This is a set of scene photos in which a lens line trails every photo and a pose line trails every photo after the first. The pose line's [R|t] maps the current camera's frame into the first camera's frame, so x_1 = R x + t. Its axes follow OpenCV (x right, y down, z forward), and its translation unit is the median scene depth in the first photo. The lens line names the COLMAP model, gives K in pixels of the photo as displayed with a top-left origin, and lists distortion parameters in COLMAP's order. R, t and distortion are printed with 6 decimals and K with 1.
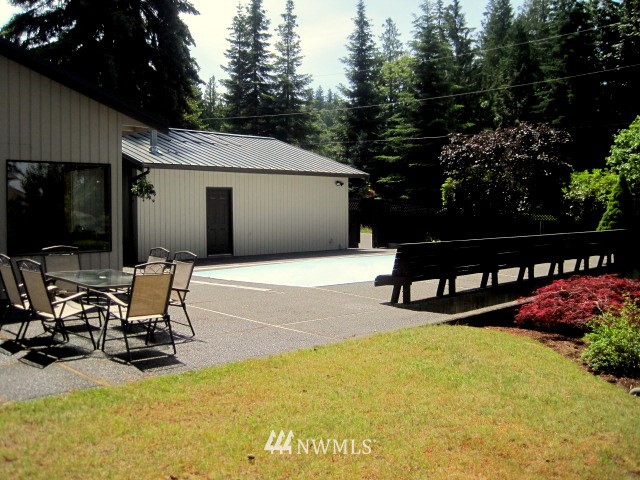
lens RADIAL K [[659.0, 0, 307.3], [0, 659.0, 230.9], [0, 0, 1]] dist [-0.181248, 0.164442]
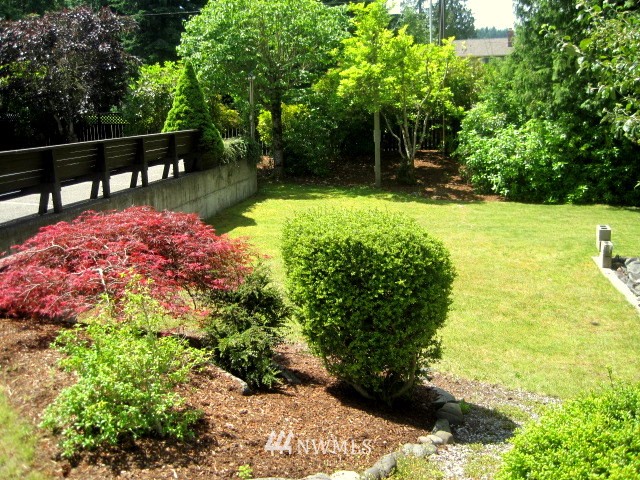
lens RADIAL K [[659.0, 0, 307.3], [0, 659.0, 230.9], [0, 0, 1]] dist [-0.181248, 0.164442]
pose [[0.825904, -0.120286, 0.550830, 0.106722], [0.039668, 0.986953, 0.156046, 0.000617], [-0.562413, -0.107029, 0.819900, 0.162798]]
